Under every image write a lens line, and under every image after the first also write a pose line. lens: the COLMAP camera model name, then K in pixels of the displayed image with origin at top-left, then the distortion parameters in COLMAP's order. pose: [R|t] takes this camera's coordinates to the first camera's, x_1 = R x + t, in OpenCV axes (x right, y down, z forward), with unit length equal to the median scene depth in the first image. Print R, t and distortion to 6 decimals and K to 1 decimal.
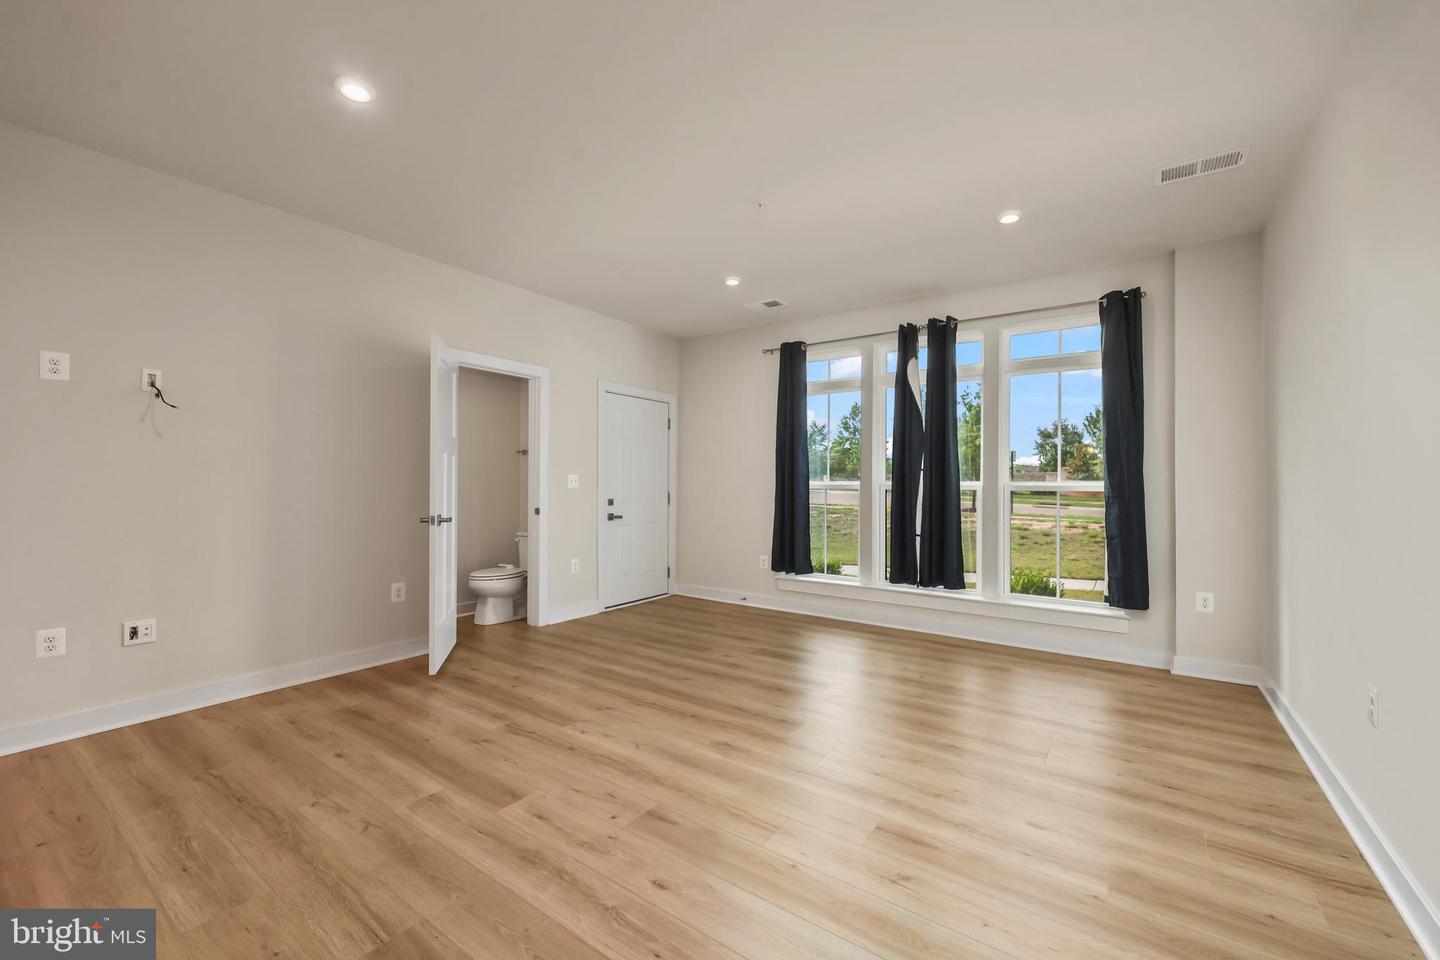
lens RADIAL K [[598.2, 0, 717.5], [0, 598.2, 480.4], [0, 0, 1]] dist [-0.004250, -0.000242]
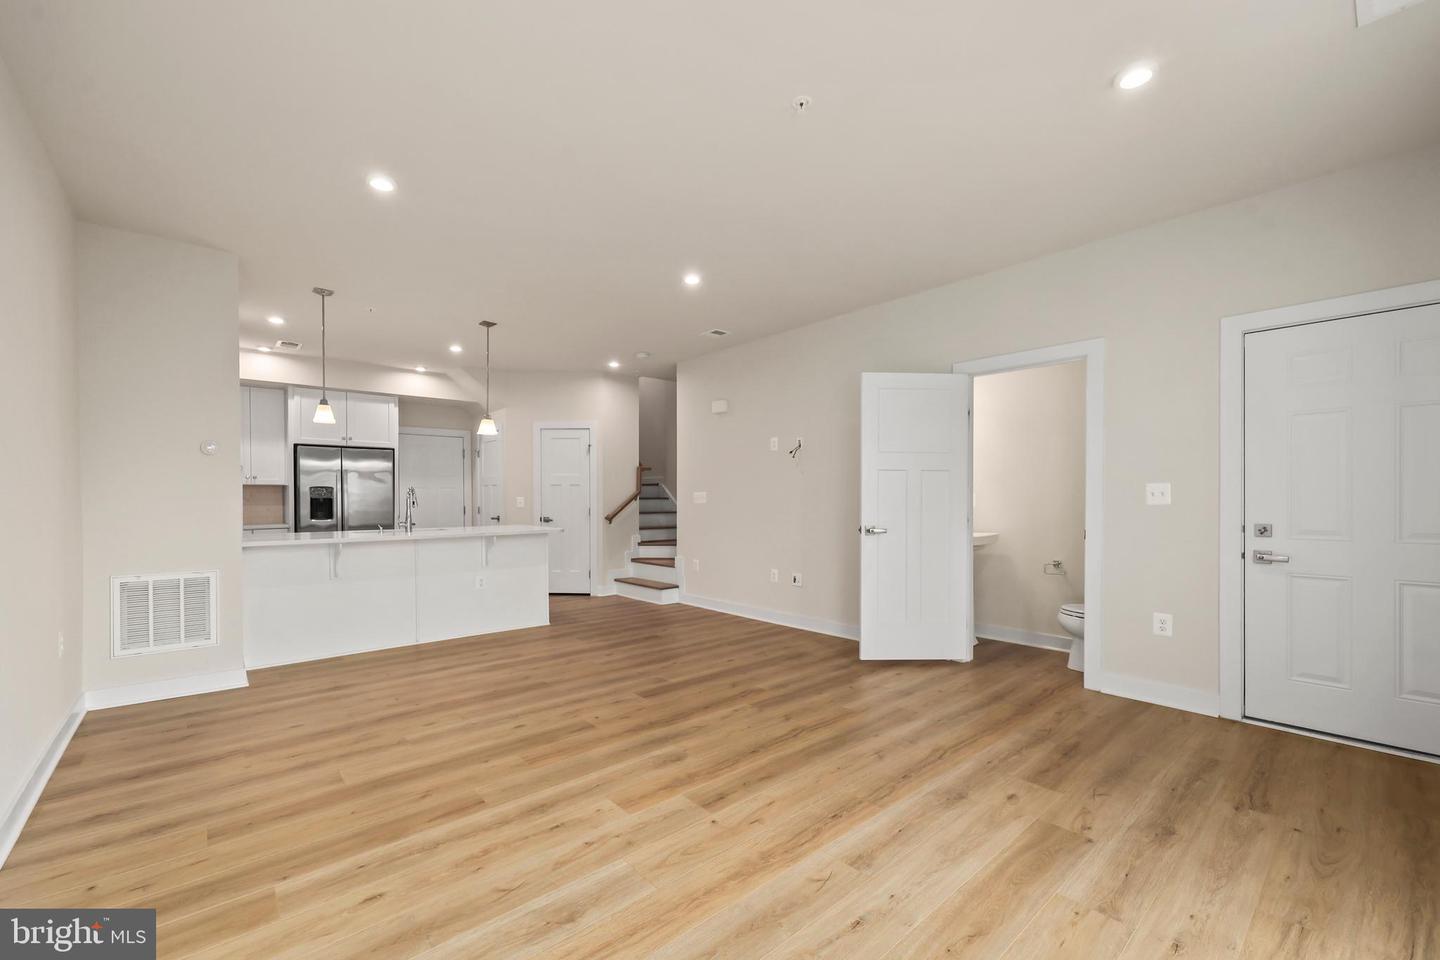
lens RADIAL K [[598.2, 0, 724.1], [0, 598.2, 505.3], [0, 0, 1]] dist [-0.004250, -0.000242]
pose [[-0.243405, 0.004266, -0.969915, 0.879475], [0.008238, 0.999963, 0.002331, 0.014494], [0.969890, -0.007423, -0.243432, 1.209145]]
